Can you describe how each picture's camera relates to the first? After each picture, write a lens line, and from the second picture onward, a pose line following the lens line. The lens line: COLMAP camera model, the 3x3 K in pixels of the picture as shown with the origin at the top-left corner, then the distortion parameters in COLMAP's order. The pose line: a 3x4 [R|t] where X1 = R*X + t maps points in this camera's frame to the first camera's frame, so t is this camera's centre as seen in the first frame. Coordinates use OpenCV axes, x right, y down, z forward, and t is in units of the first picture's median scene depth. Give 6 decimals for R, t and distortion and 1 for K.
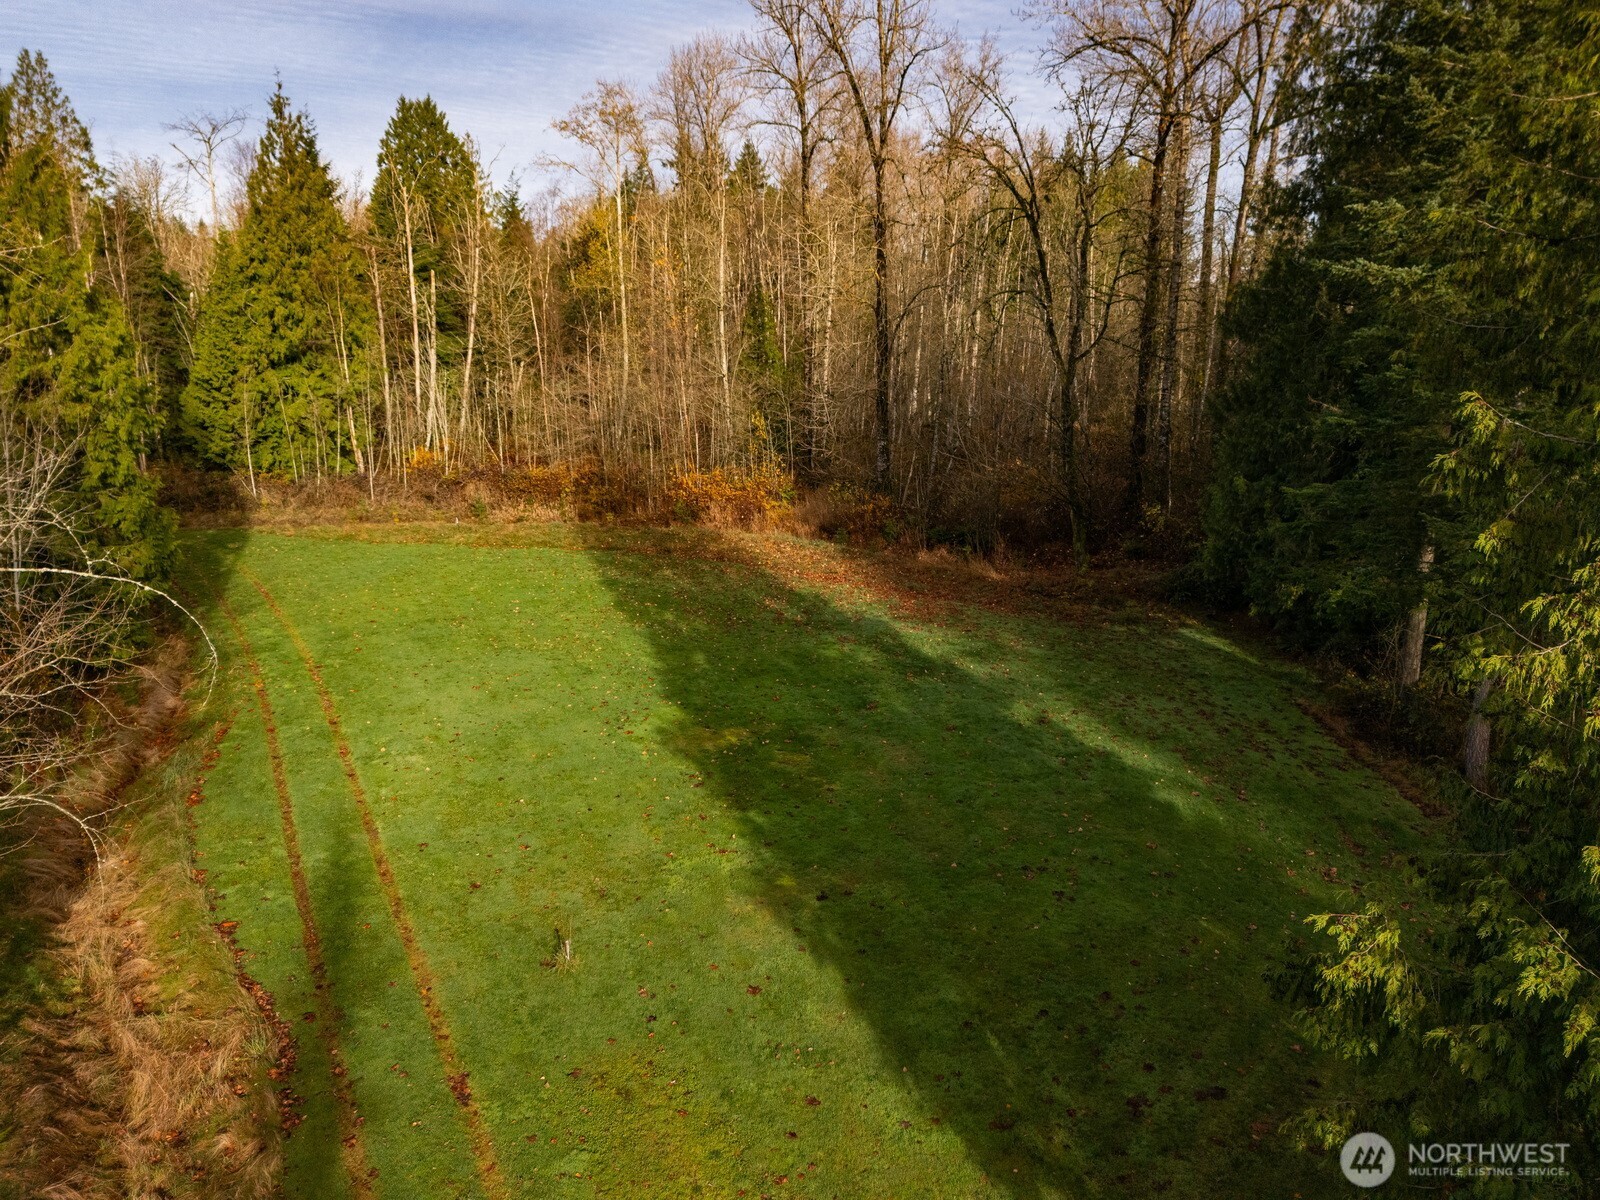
lens RADIAL K [[1167.3, 0, 814.3], [0, 1167.3, 588.7], [0, 0, 1]] dist [0.019939, -0.029254]
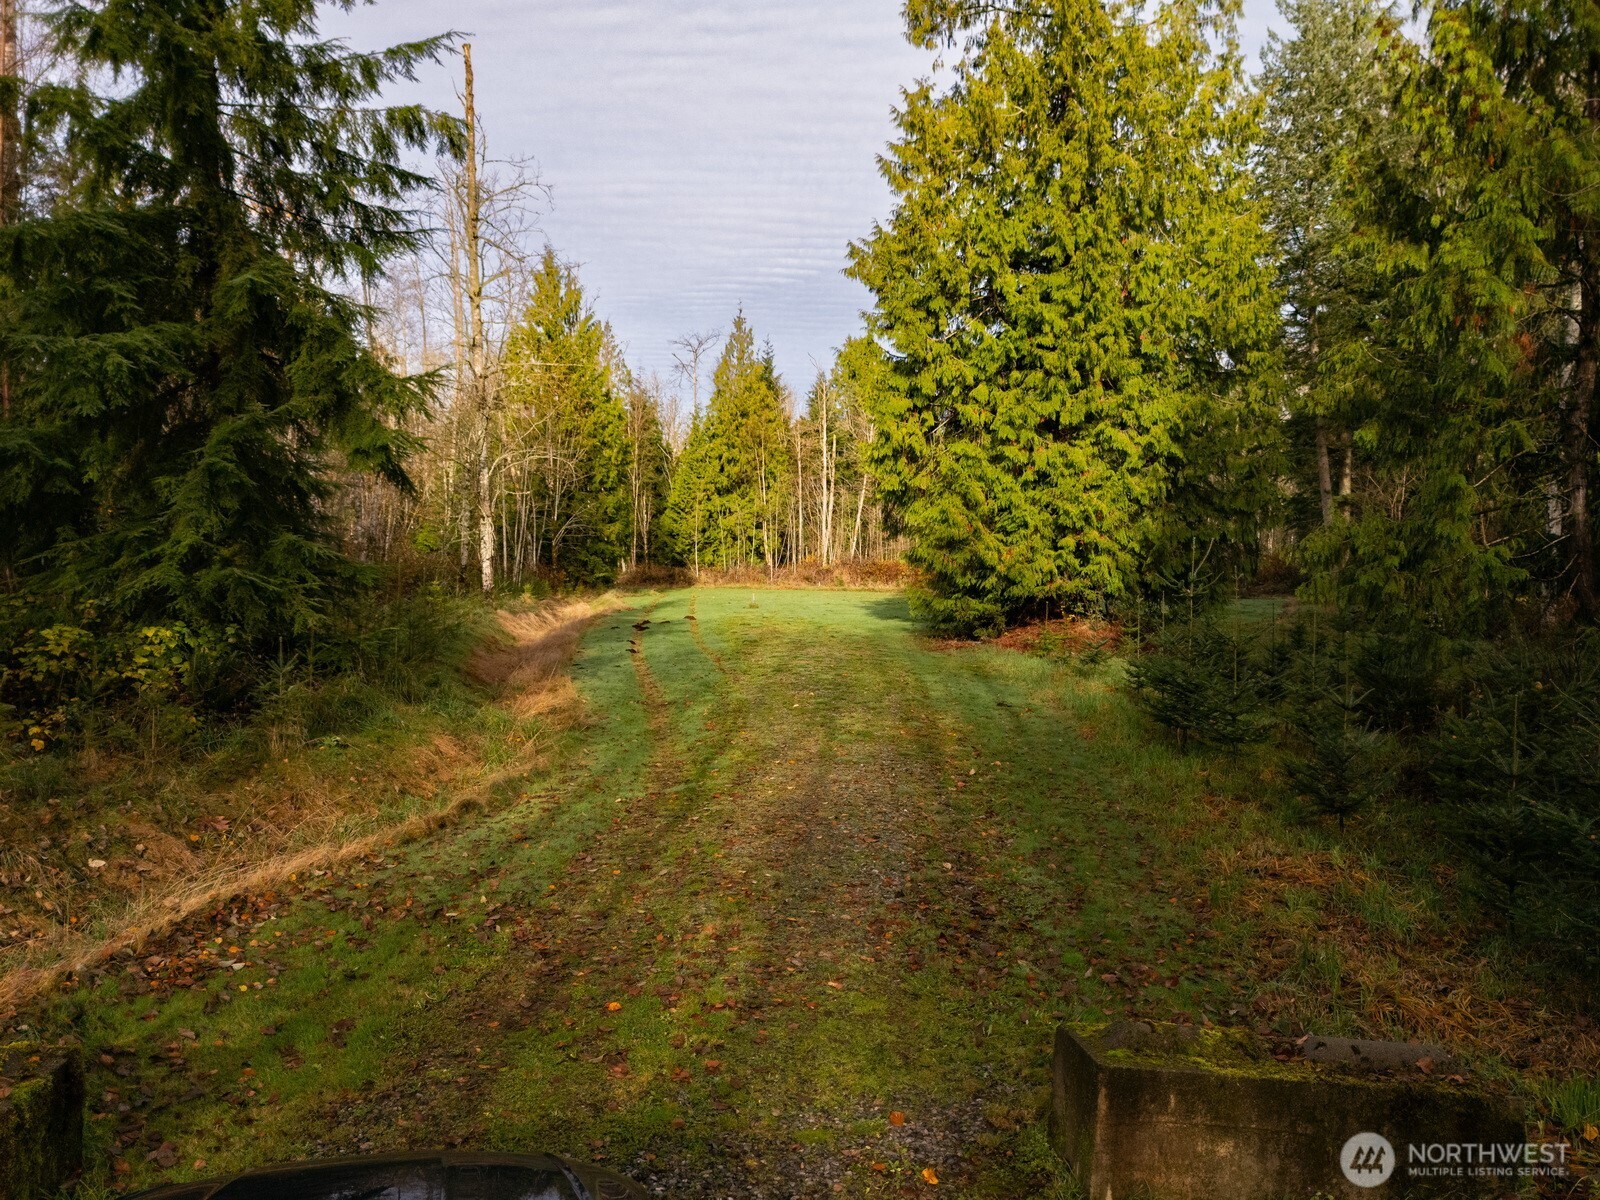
lens RADIAL K [[1167.3, 0, 791.6], [0, 1167.3, 605.4], [0, 0, 1]] dist [0.019939, -0.029254]
pose [[0.920720, 0.015849, -0.389901, 0.186302], [-0.088444, 0.981648, -0.168950, 0.181406], [0.380068, 0.190041, 0.905225, -0.246397]]
